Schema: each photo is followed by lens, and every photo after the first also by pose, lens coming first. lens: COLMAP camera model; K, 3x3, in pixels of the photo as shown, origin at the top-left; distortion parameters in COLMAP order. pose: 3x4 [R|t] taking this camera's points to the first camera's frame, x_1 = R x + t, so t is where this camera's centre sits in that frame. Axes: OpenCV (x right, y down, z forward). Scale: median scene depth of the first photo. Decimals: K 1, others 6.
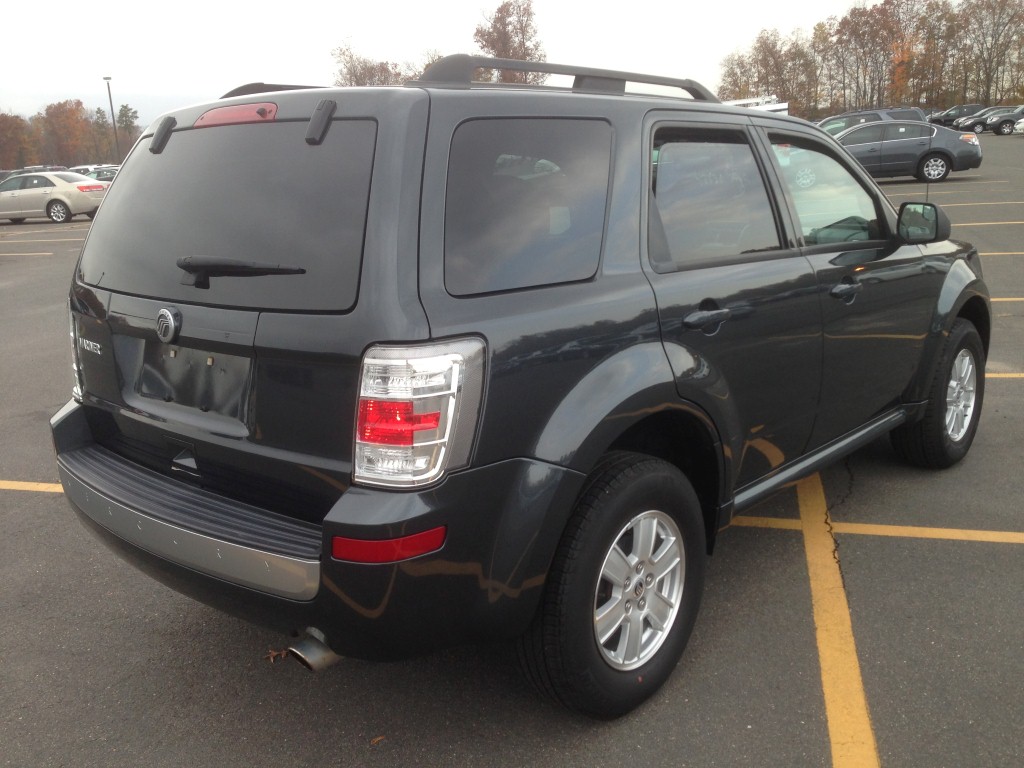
lens RADIAL K [[932.8, 0, 512.0], [0, 932.8, 384.0], [0, 0, 1]] dist [0.122322, -0.206238]
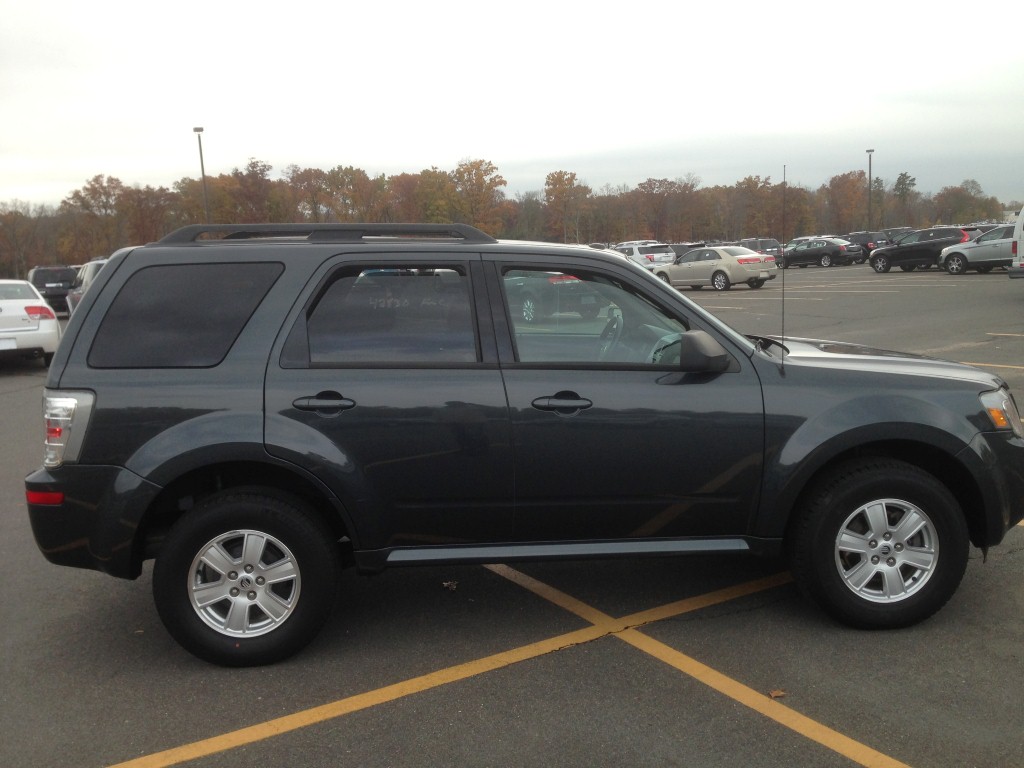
lens RADIAL K [[957.0, 0, 533.9], [0, 957.0, 383.1], [0, 0, 1]] dist [0.082018, 0.000877]
pose [[0.711909, 0.106020, -0.694222, 0.180588], [-0.153122, 0.988188, -0.006108, -0.018090], [0.685375, 0.110649, 0.719735, 0.024489]]
